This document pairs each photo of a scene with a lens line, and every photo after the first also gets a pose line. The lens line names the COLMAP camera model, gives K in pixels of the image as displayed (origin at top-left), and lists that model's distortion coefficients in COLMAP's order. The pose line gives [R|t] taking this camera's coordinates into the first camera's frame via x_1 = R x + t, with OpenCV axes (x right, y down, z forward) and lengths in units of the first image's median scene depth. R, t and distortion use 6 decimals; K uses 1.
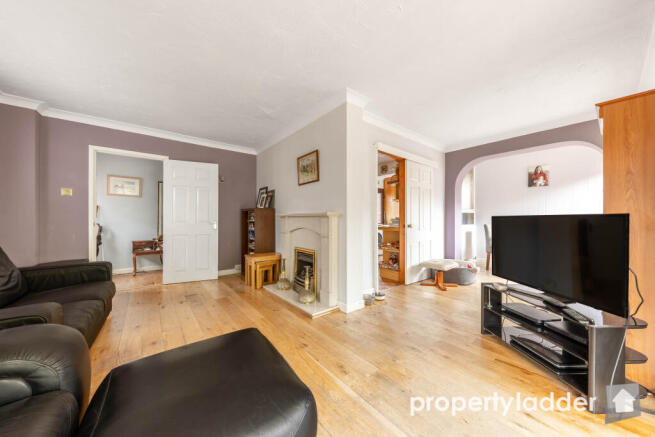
lens RADIAL K [[228.2, 0, 325.4], [0, 228.2, 220.4], [0, 0, 1]] dist [0.001418, 0.000140]
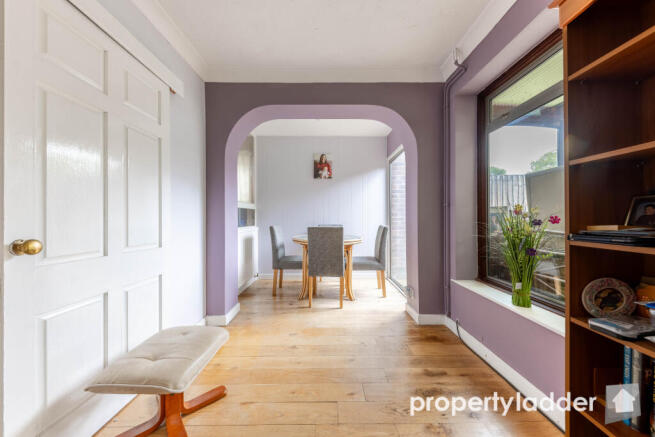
lens RADIAL K [[228.2, 0, 326.5], [0, 228.2, 219.6], [0, 0, 1]] dist [0.001418, 0.000140]
pose [[0.621867, -0.003896, 0.783113, 0.289724], [0.001859, 0.999992, 0.003499, -0.003132], [-0.783121, -0.000720, 0.621869, 0.473662]]
